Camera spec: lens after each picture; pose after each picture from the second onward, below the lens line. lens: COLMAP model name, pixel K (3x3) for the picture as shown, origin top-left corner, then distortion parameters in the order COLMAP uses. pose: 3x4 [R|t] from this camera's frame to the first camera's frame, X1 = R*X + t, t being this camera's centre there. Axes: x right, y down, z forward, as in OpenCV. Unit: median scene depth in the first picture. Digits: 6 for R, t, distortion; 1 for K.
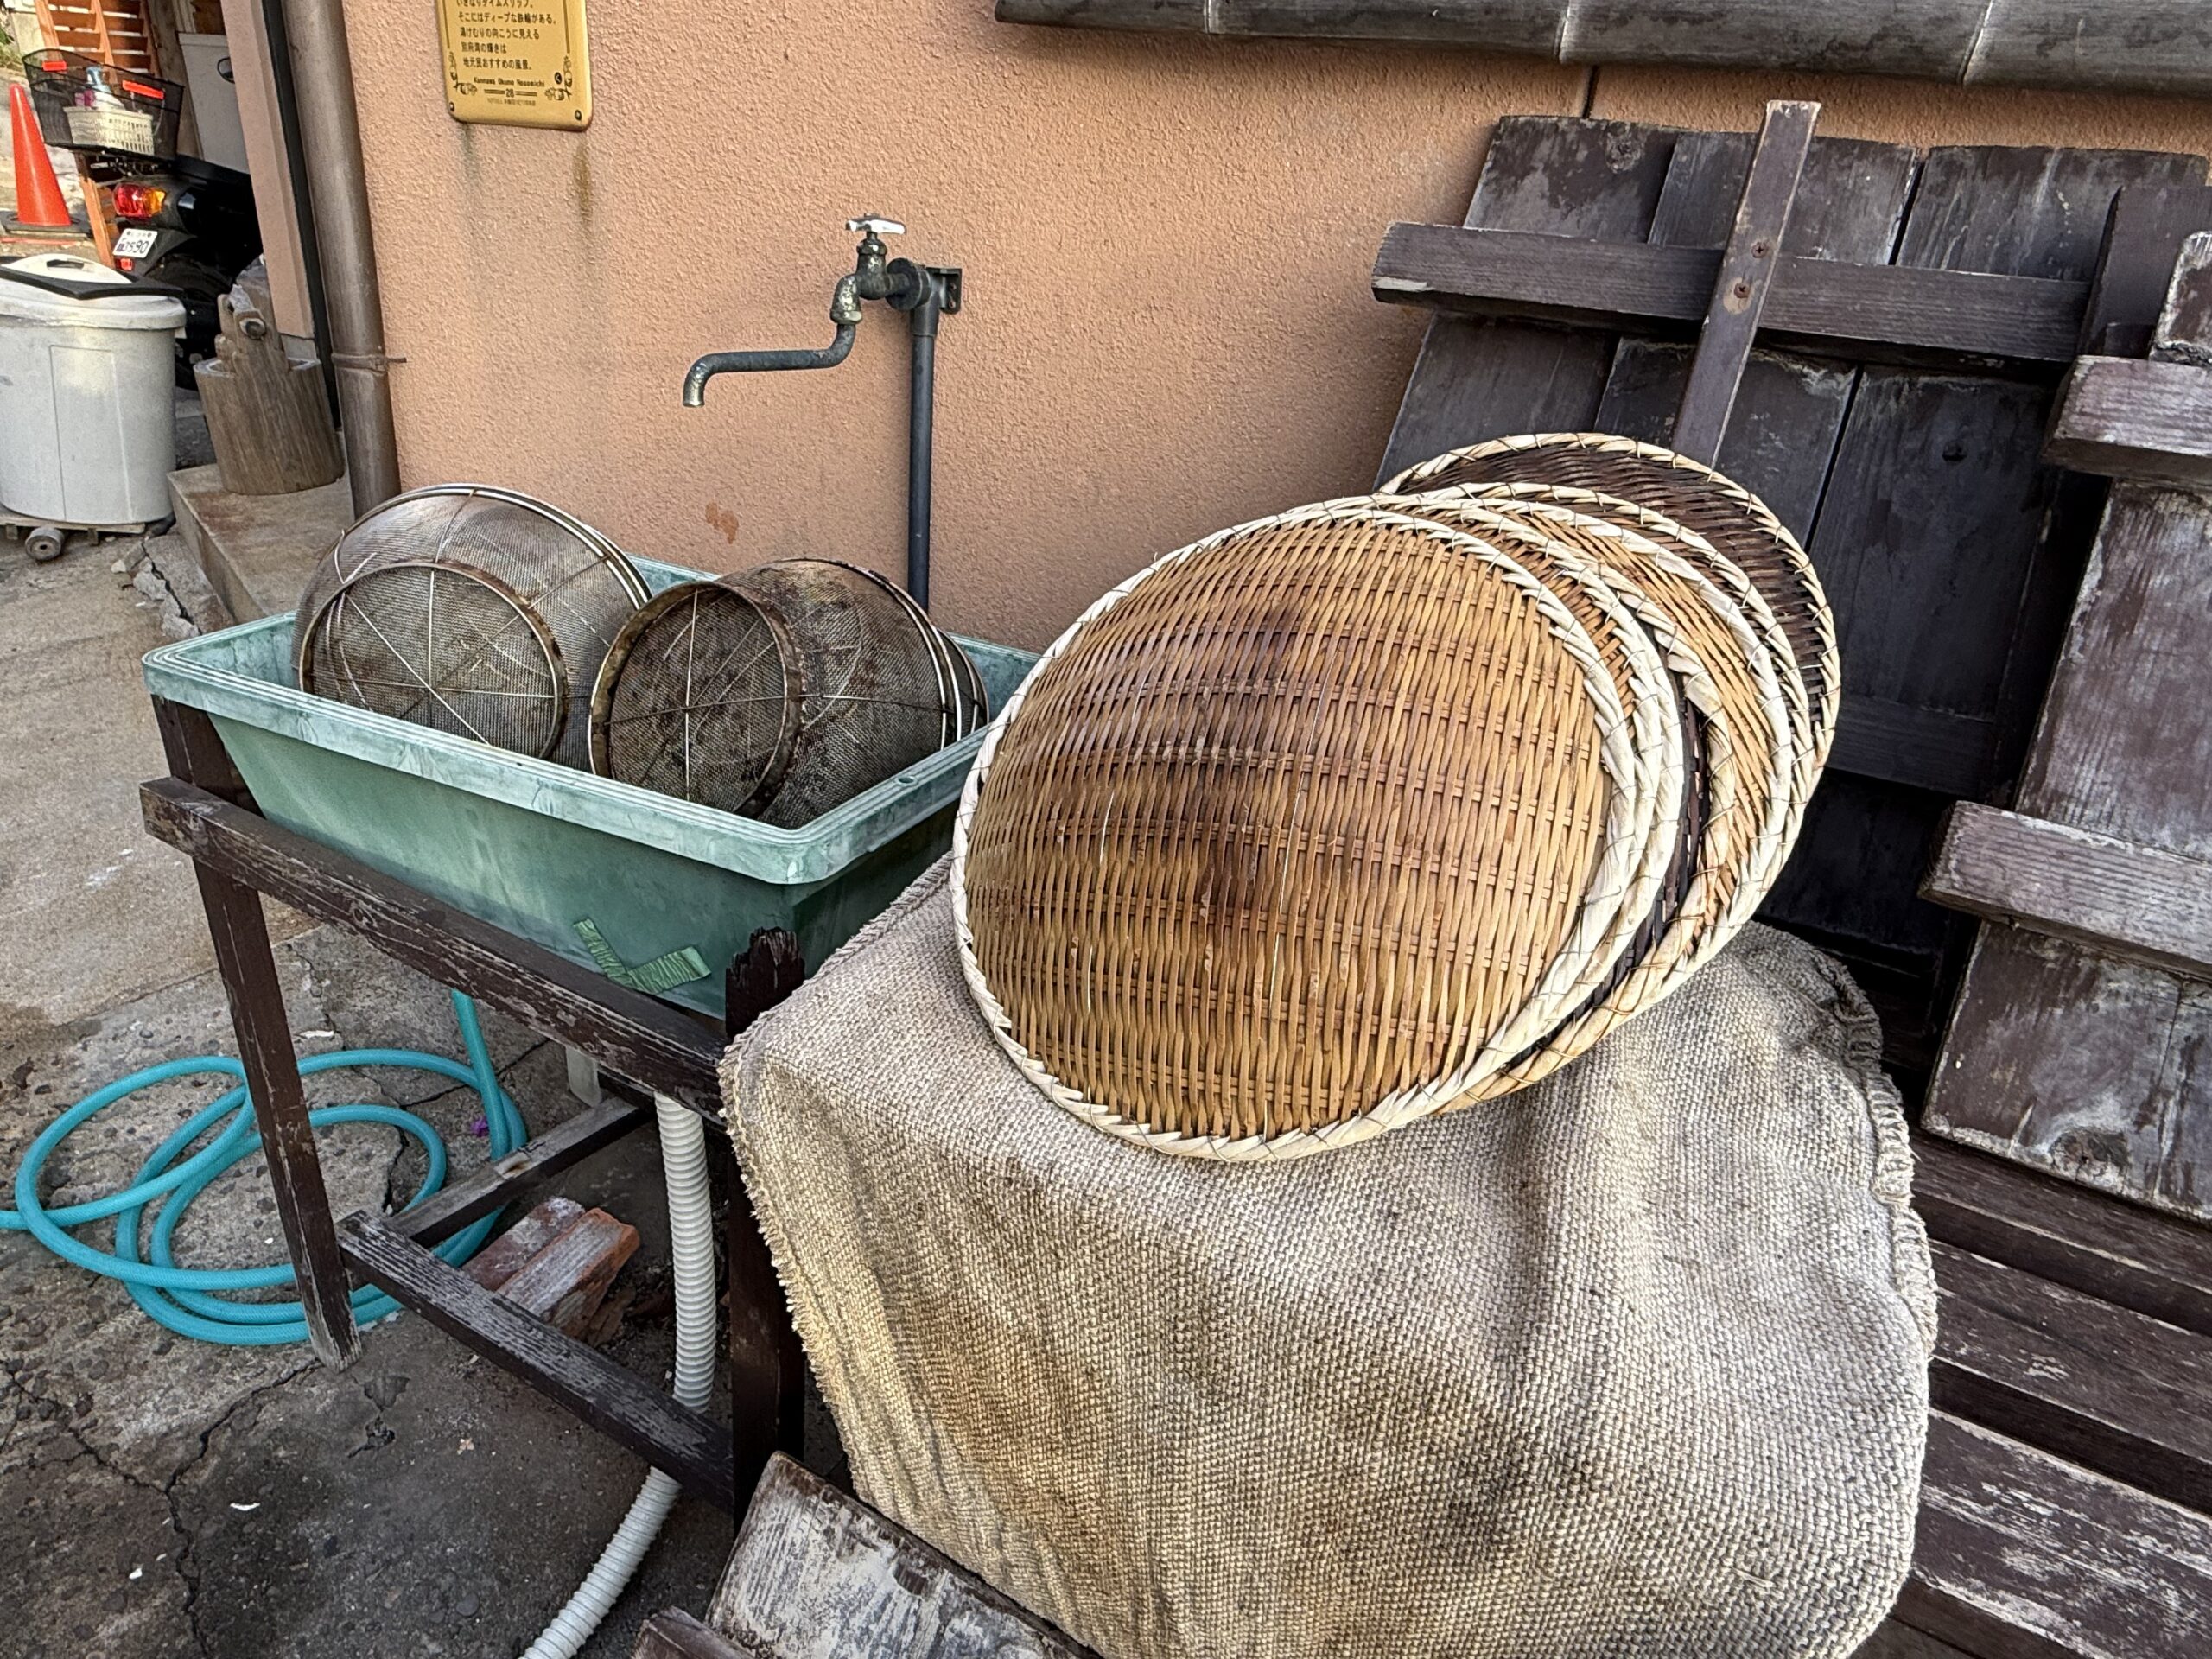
lens RADIAL K [[1278.5, 0, 1073.6], [0, 1278.5, 829.4], [0, 0, 1]] dist [-0.002637, 0.000983]
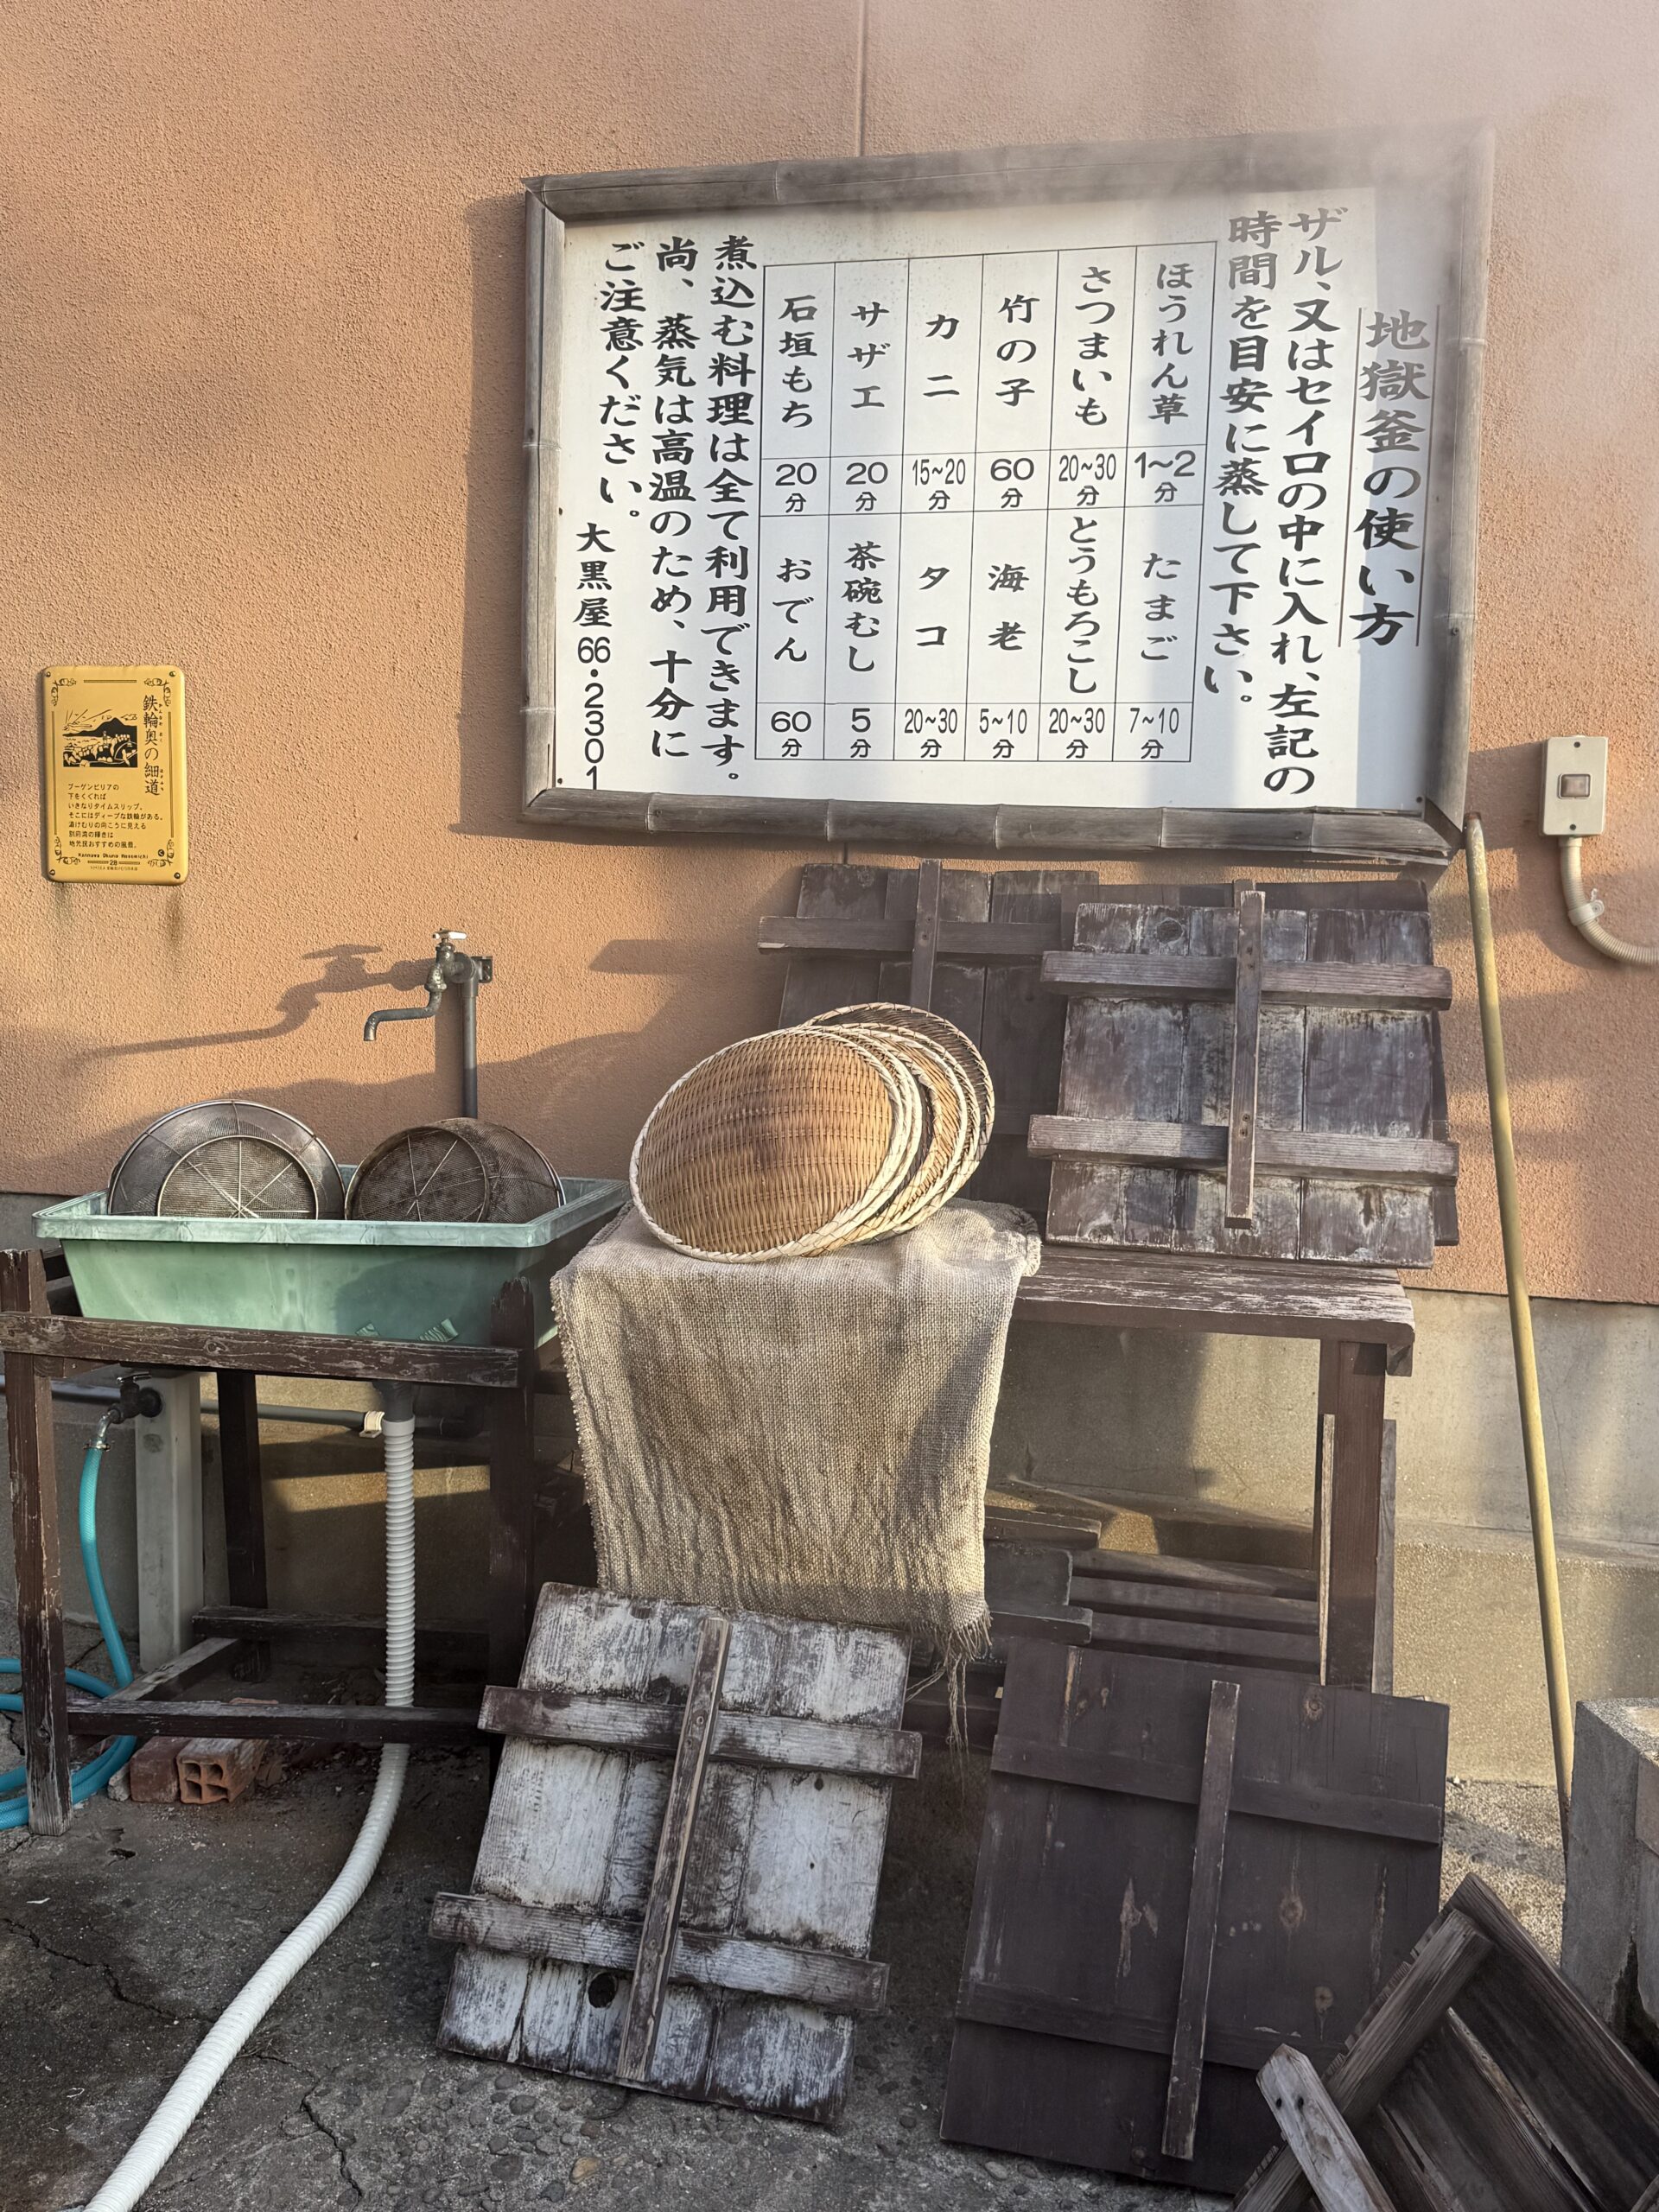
lens RADIAL K [[1722.6, 0, 829.5], [0, 1722.6, 1106.0], [0, 0, 1]] dist [0.038427, -0.001665]
pose [[0.950185, -0.093971, 0.297185, -0.596374], [0.183051, 0.939957, -0.288050, 0.742200], [-0.252273, 0.328101, 0.910334, -1.715499]]
